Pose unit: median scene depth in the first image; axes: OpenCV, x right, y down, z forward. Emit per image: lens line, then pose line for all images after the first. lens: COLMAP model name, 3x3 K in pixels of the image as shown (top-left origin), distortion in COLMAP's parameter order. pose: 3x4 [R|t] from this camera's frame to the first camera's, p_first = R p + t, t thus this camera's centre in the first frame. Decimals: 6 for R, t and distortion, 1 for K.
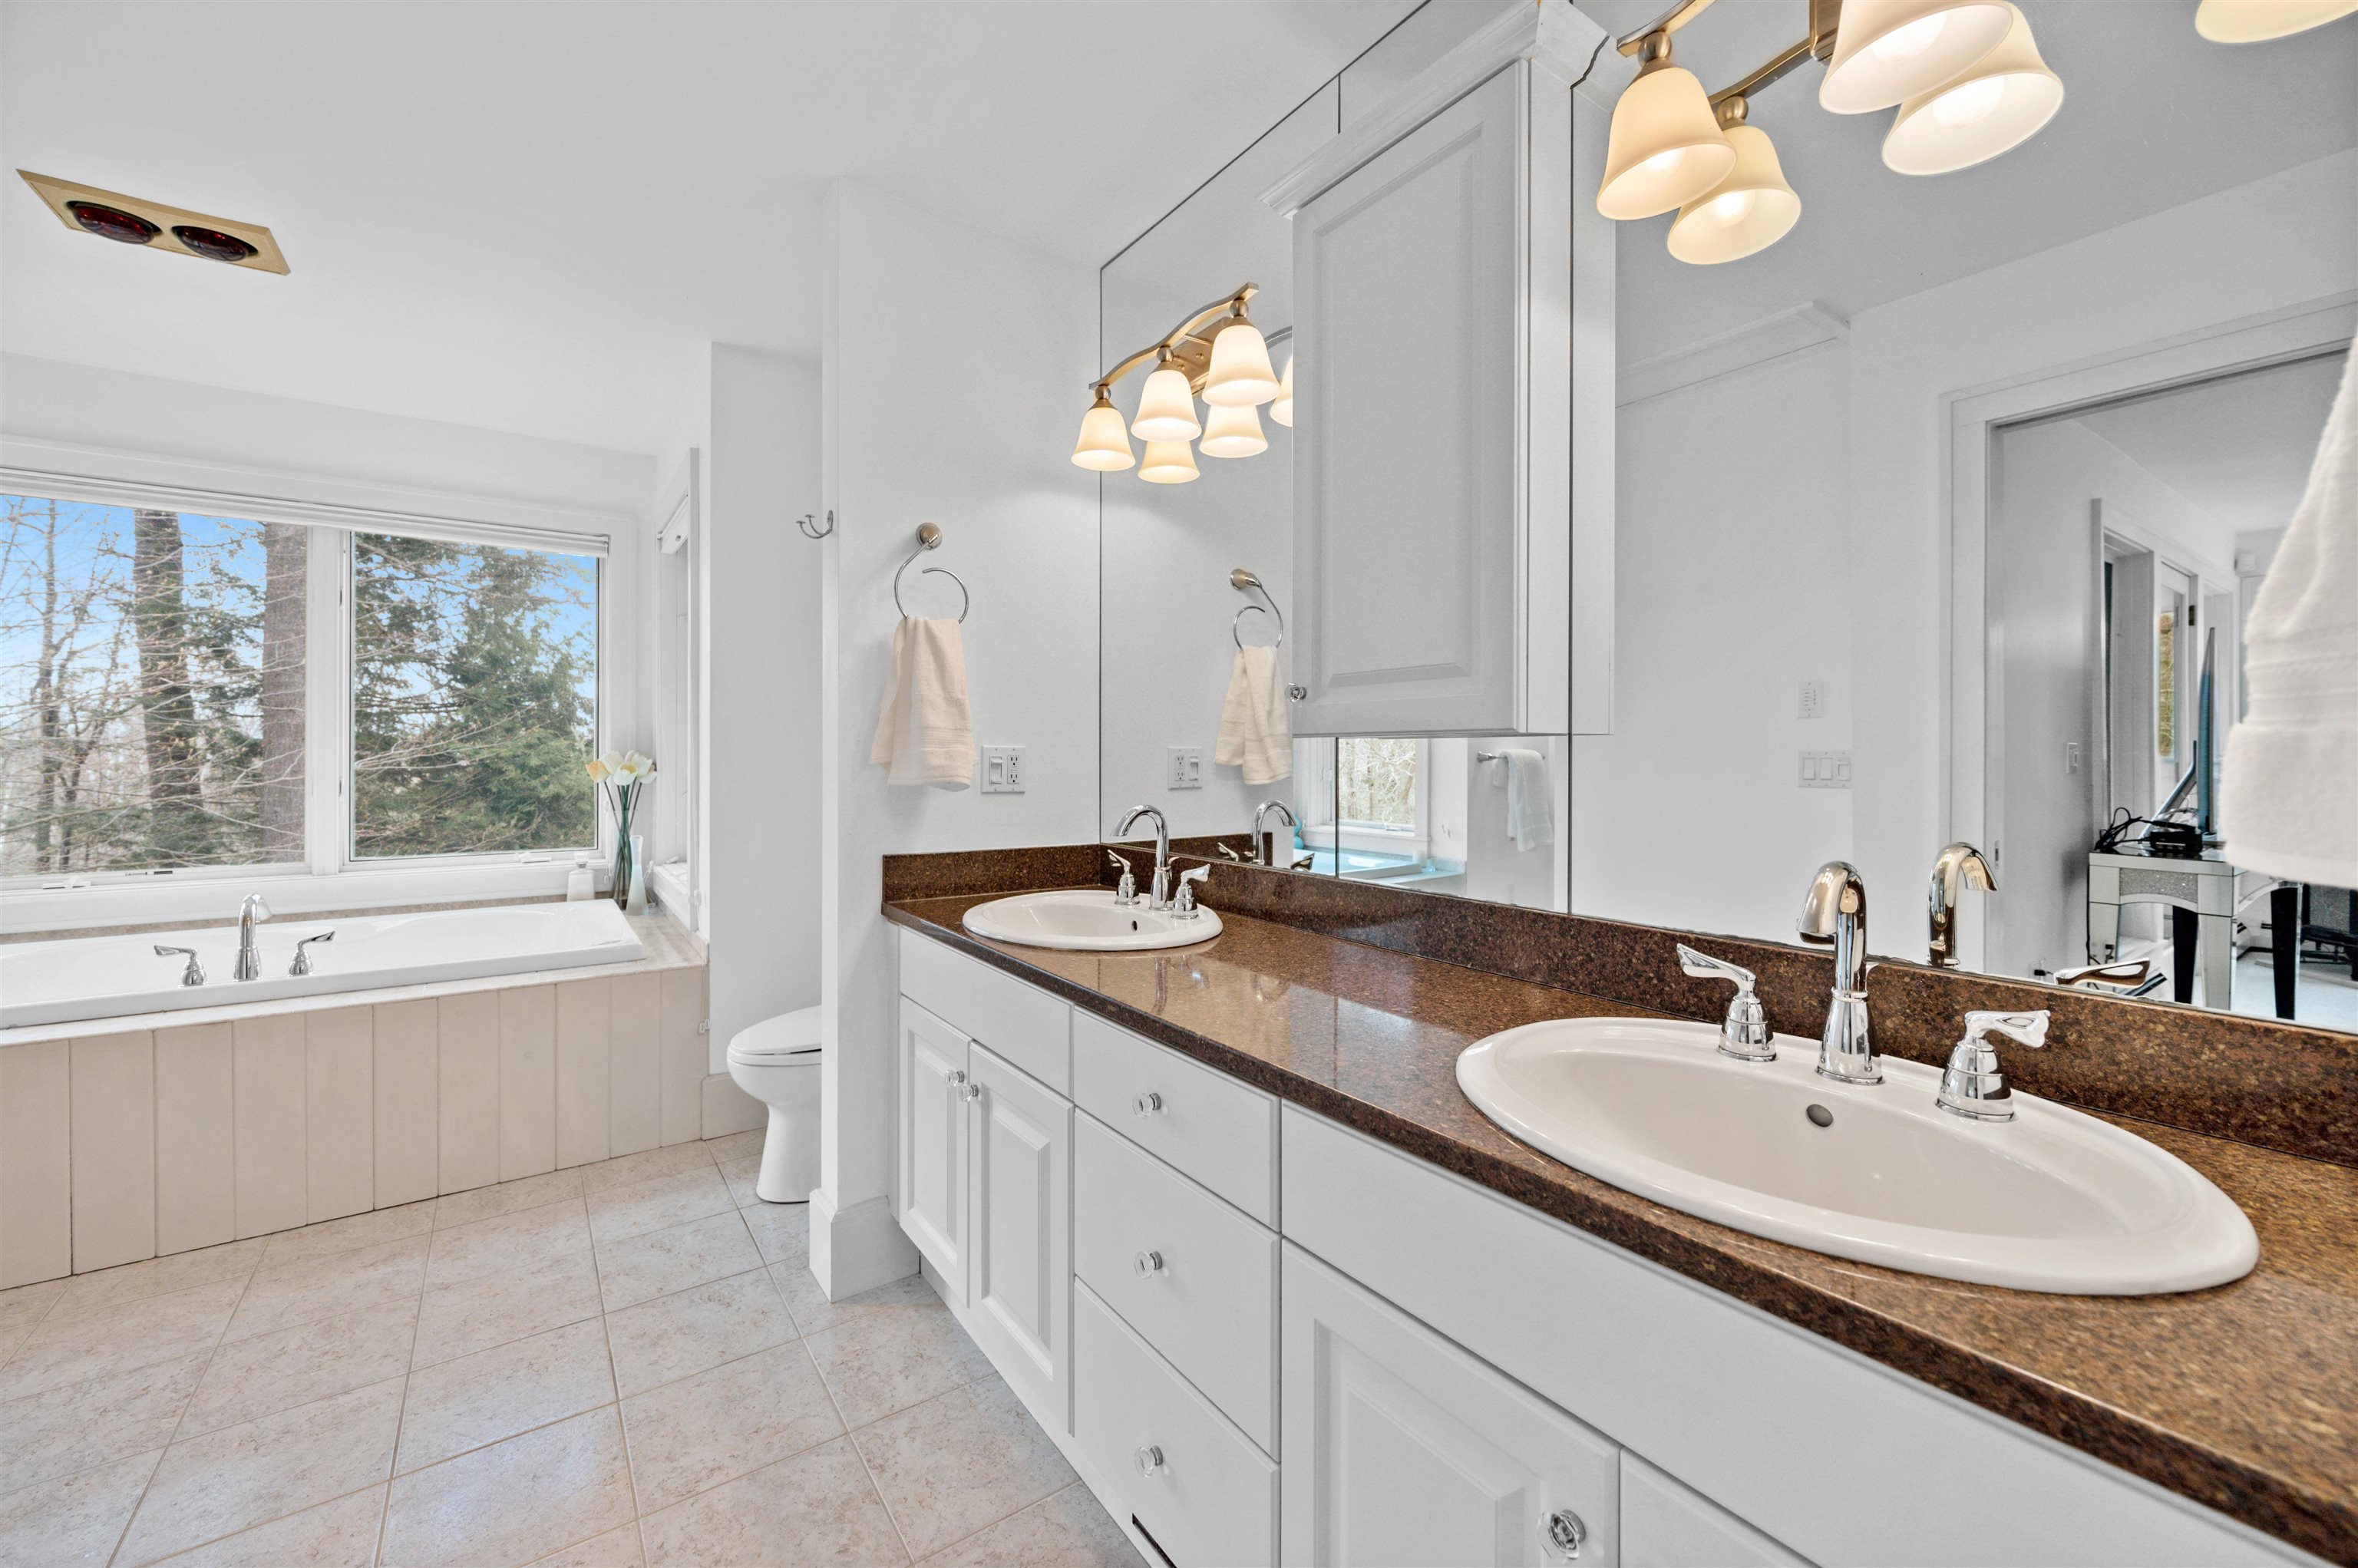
lens RADIAL K [[942.4, 0, 1165.9], [0, 942.4, 771.1], [0, 0, 1]] dist [-0.001065, -0.000028]
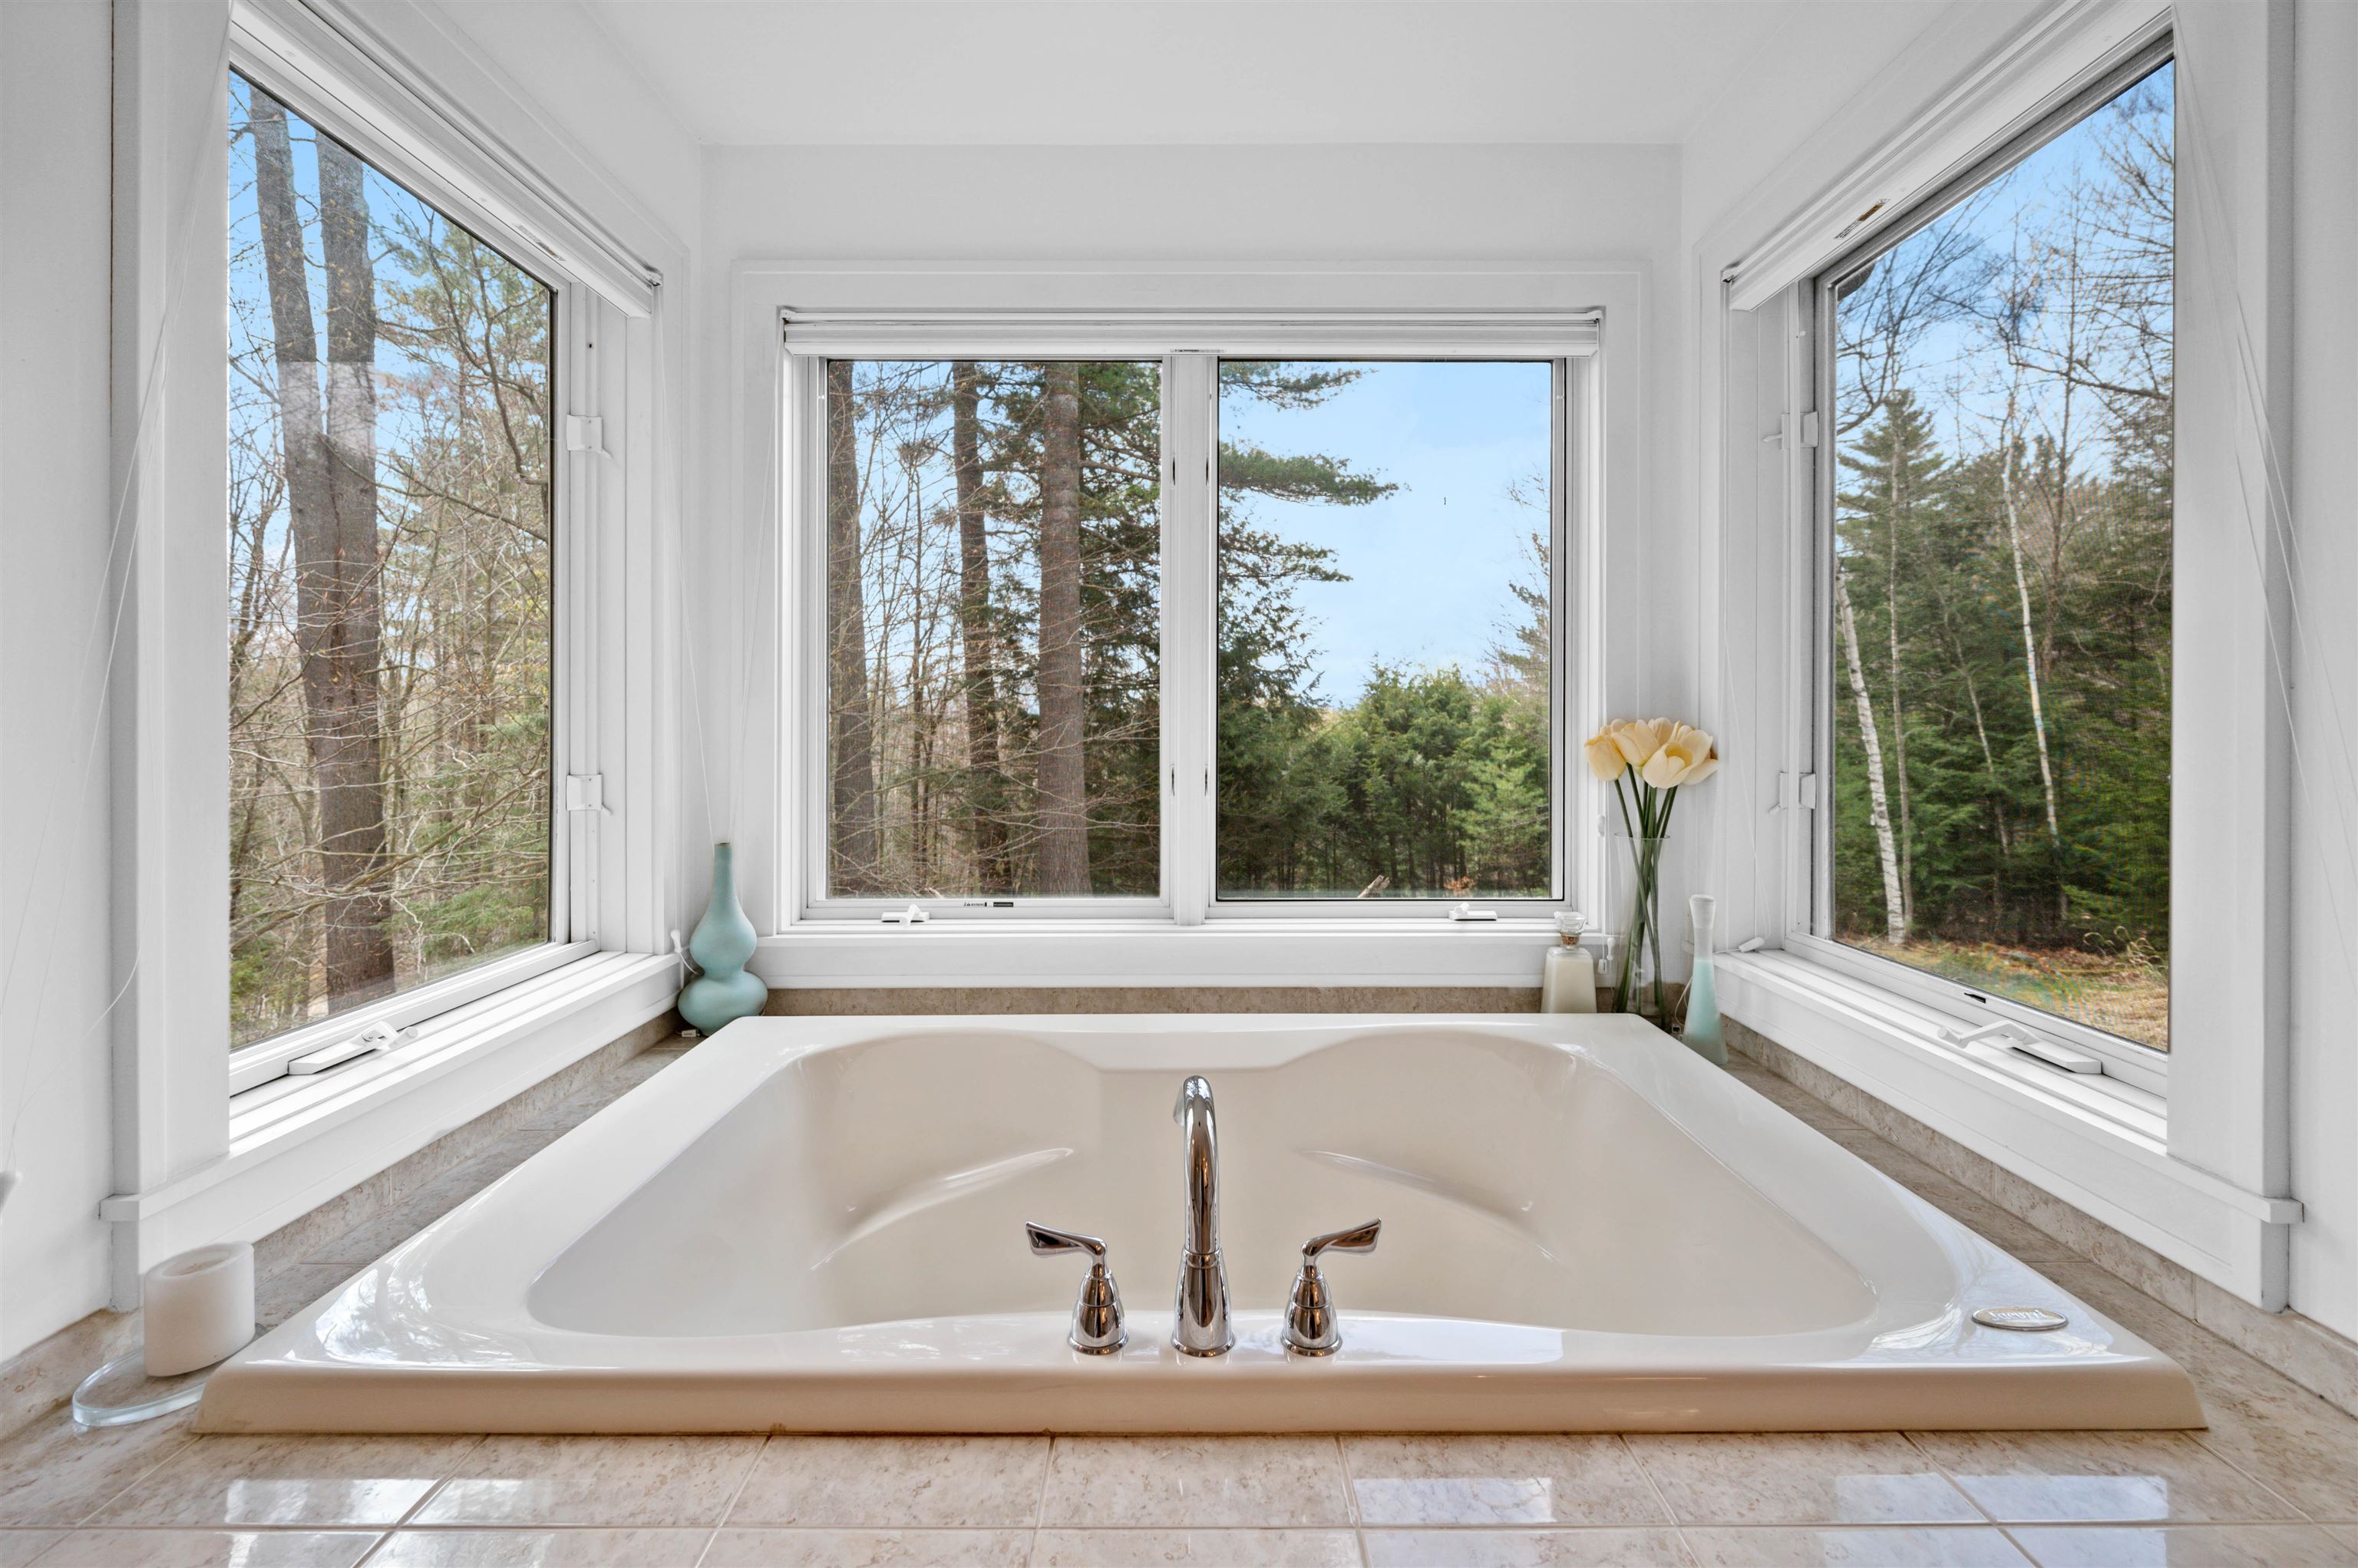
lens RADIAL K [[958.9, 0, 1171.9], [0, 958.9, 727.4], [0, 0, 1]] dist [-0.000910, -0.000120]
pose [[0.817793, -0.004045, -0.575499, -0.133094], [-0.003852, 0.999914, -0.012502, -0.002506], [0.575500, 0.012441, 0.817707, 0.117992]]
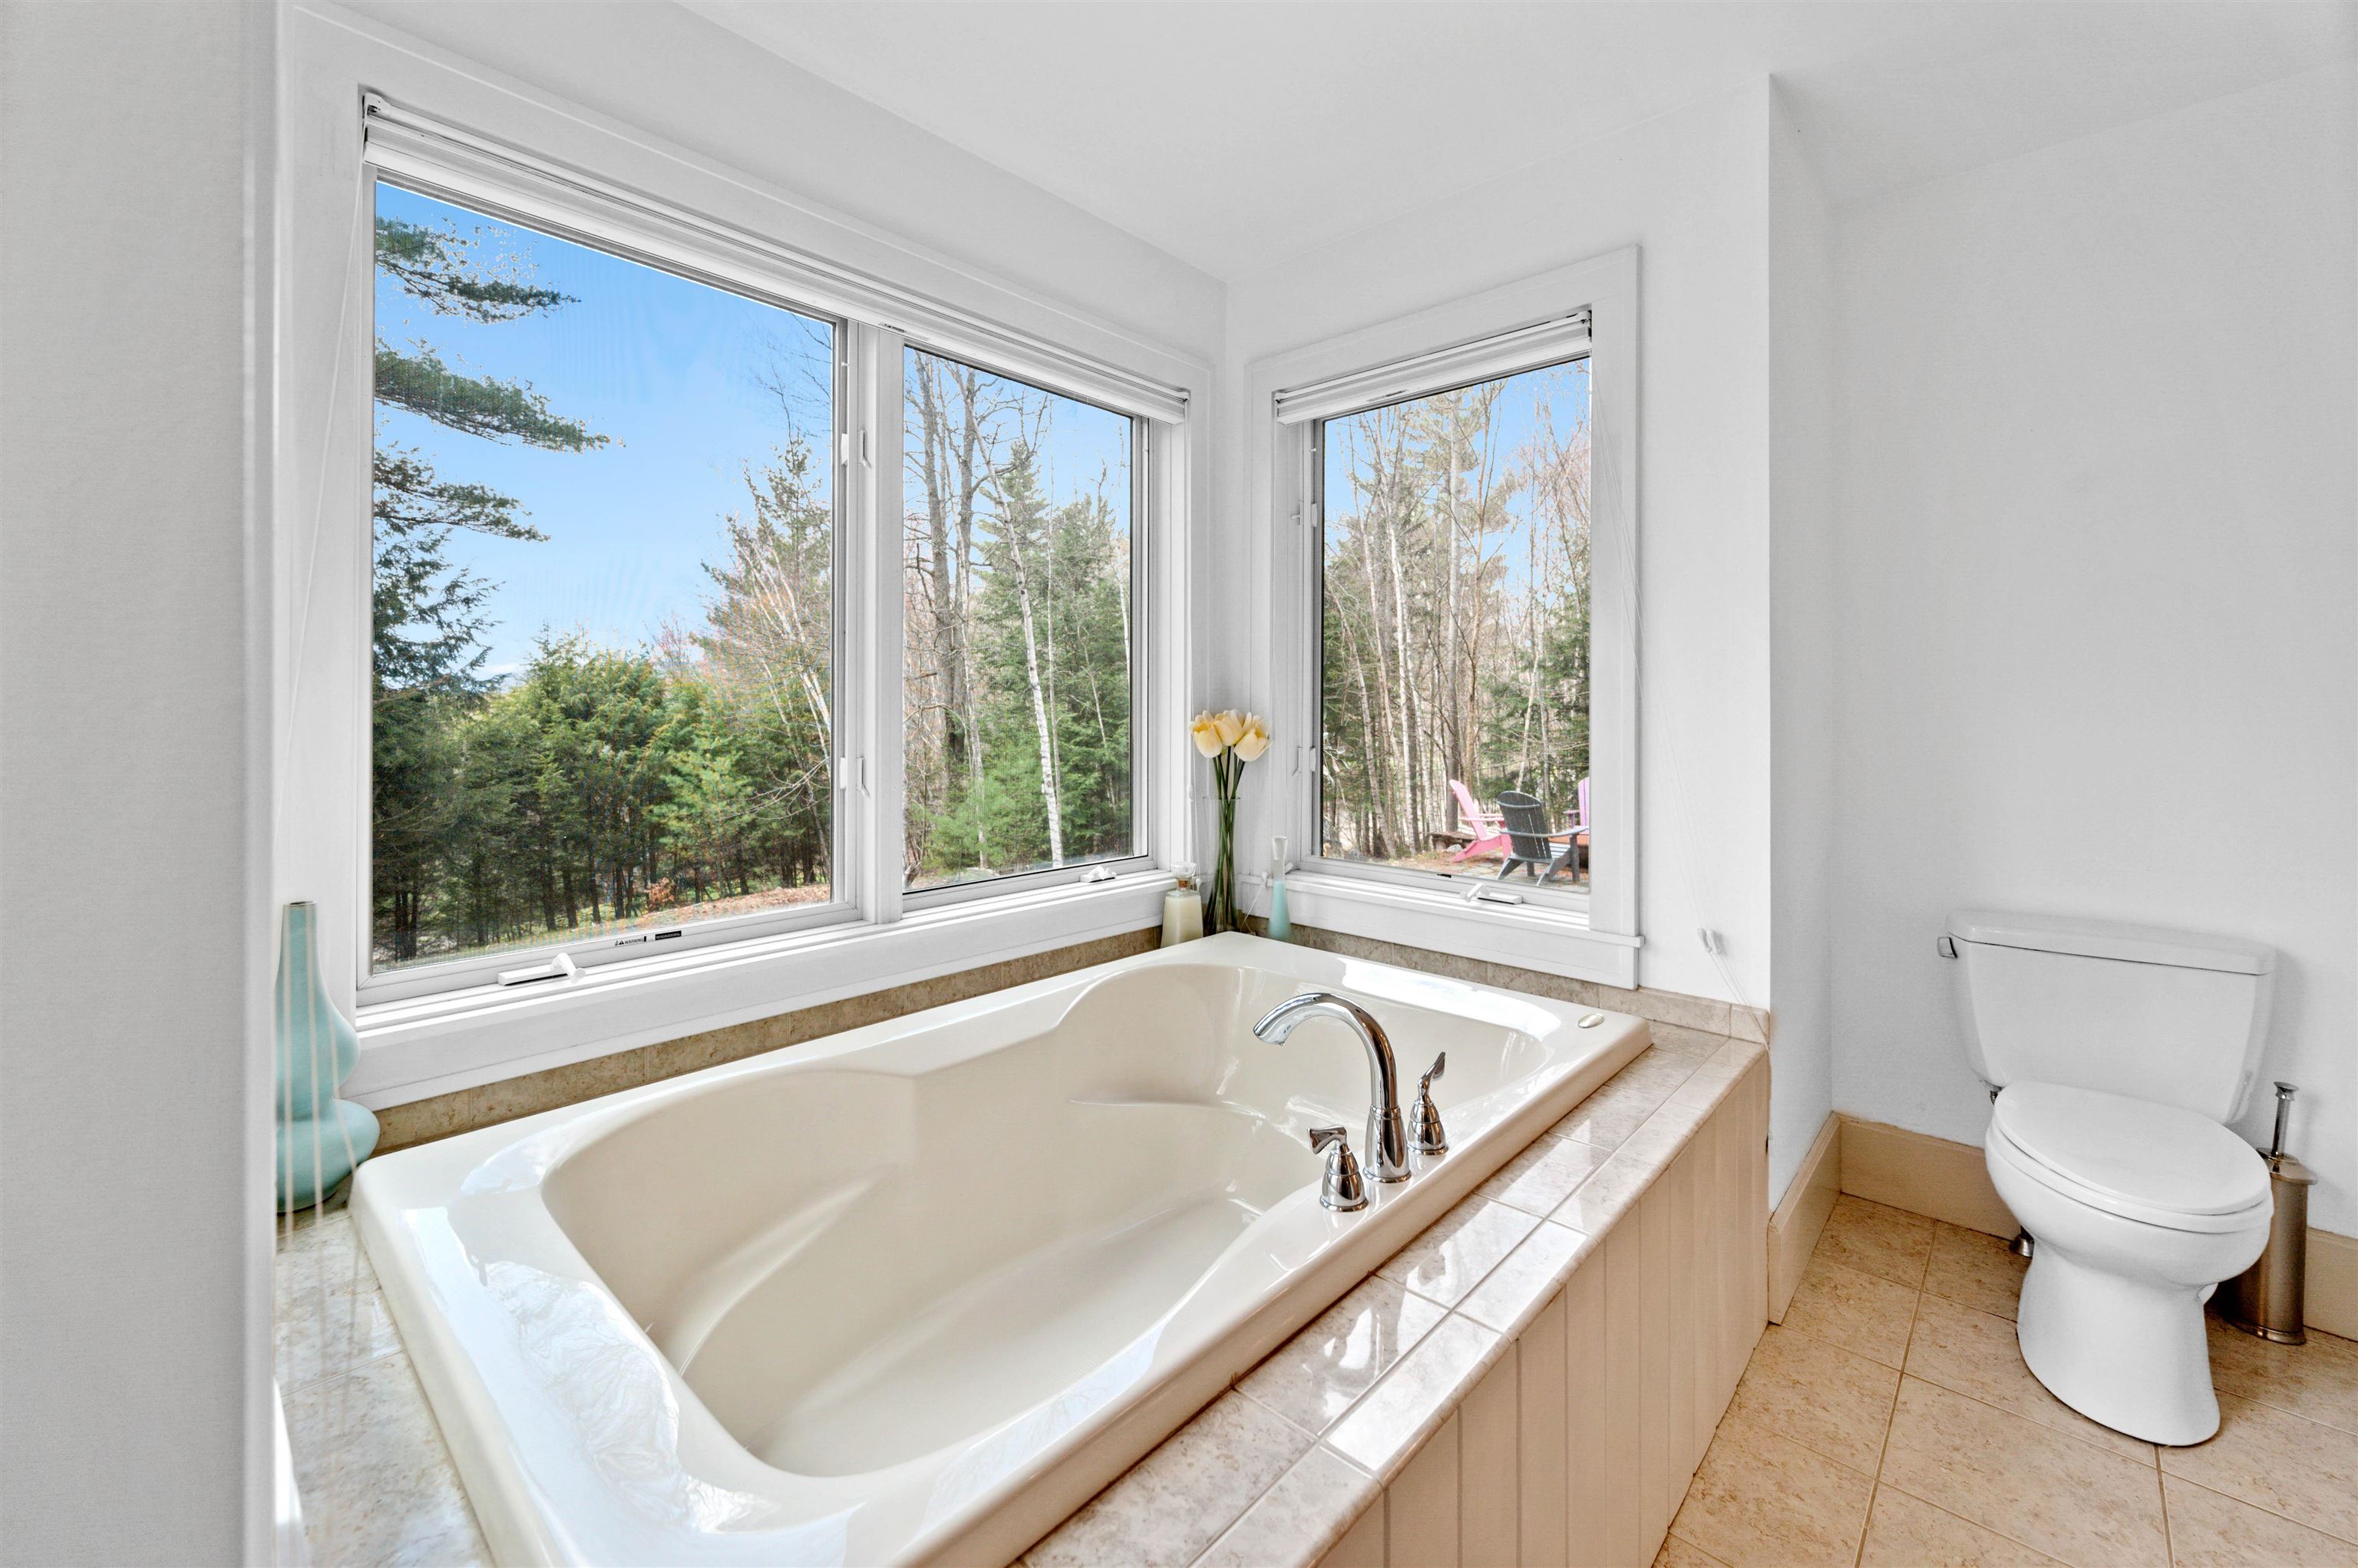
lens RADIAL K [[966.0, 0, 1183.5], [0, 966.0, 716.5], [0, 0, 1]] dist [-0.007525, -0.000183]
pose [[0.976511, -0.005142, 0.215407, -0.205238], [0.007185, 0.999936, -0.008704, -0.002950], [-0.215348, 0.010047, 0.976486, 0.090707]]
